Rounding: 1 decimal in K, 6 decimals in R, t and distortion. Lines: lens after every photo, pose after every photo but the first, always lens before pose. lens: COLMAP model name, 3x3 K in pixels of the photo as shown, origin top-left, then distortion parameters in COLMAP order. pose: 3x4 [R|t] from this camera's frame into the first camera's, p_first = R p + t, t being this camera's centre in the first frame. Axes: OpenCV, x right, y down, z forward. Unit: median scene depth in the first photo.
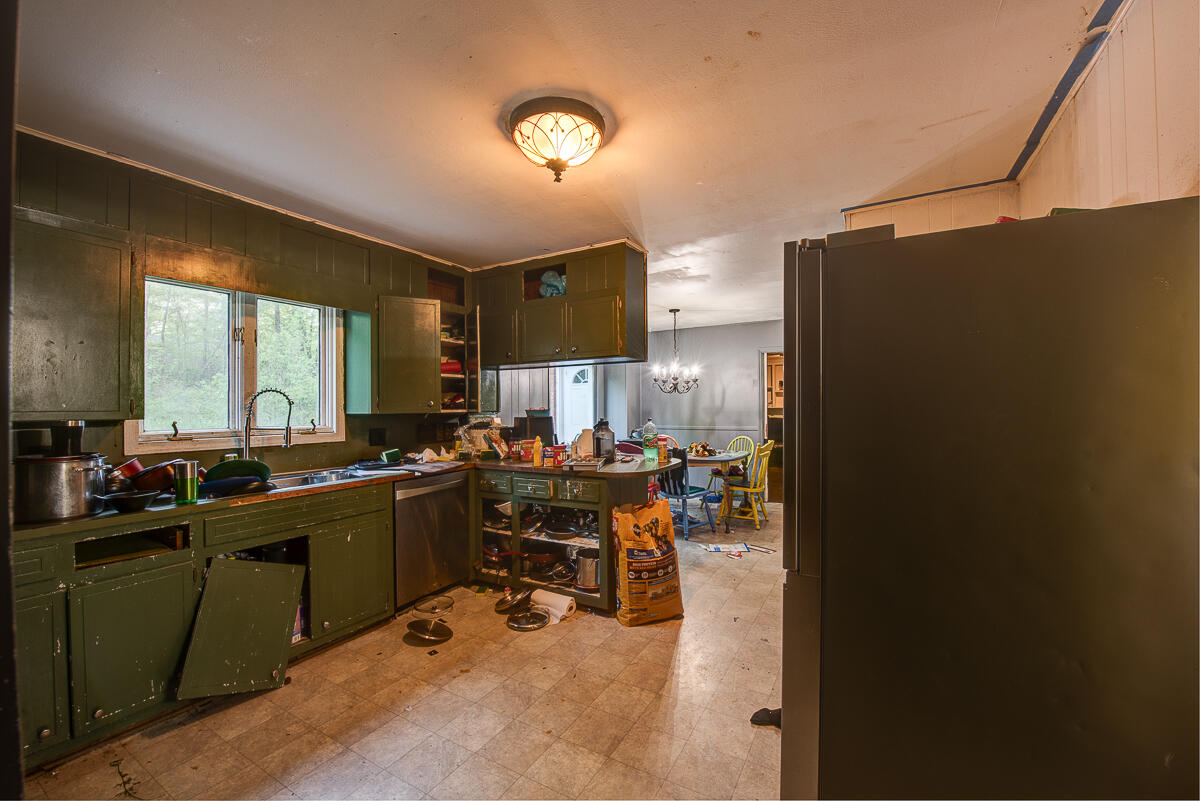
lens RADIAL K [[470.9, 0, 608.0], [0, 470.9, 406.0], [0, 0, 1]] dist [-0.019222, -0.004034]
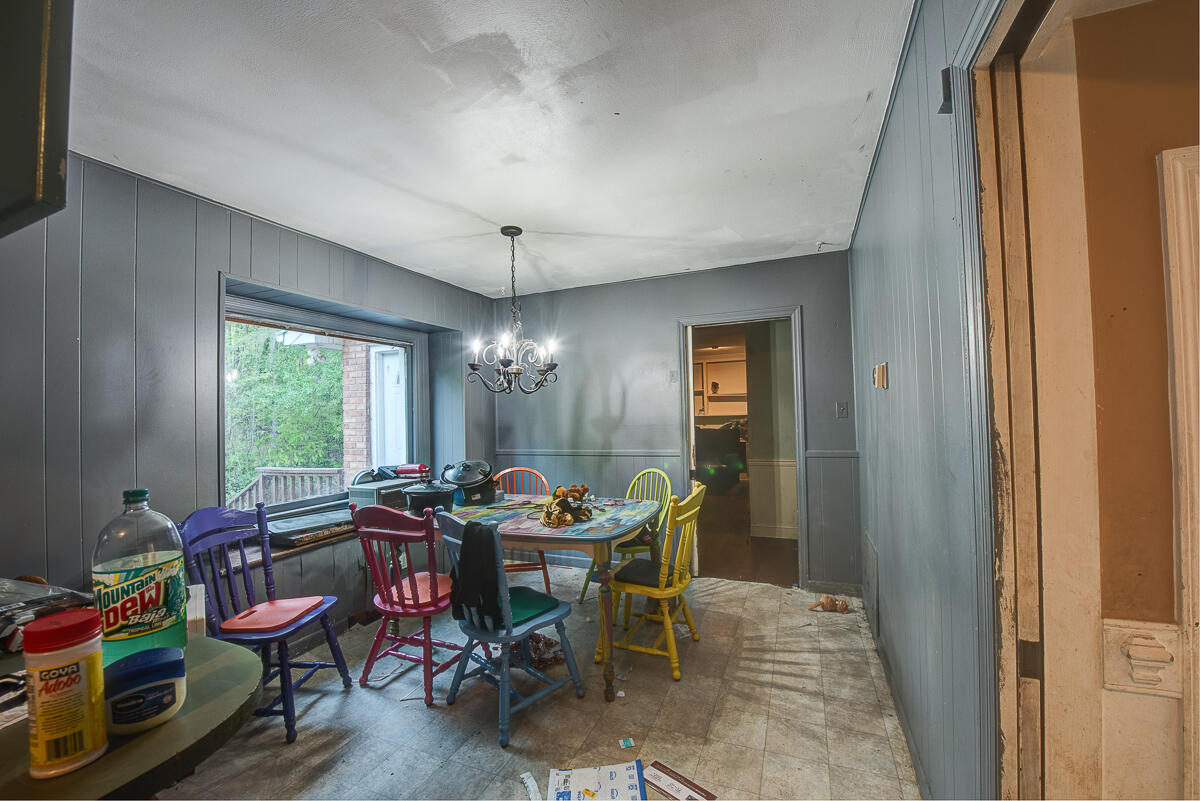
lens RADIAL K [[470.9, 0, 608.0], [0, 470.9, 406.0], [0, 0, 1]] dist [-0.019222, -0.004034]
pose [[0.991101, -0.015578, 0.132195, 0.174574], [0.018273, 0.999649, -0.019203, -0.001708], [-0.131850, 0.021448, 0.991038, 0.485681]]
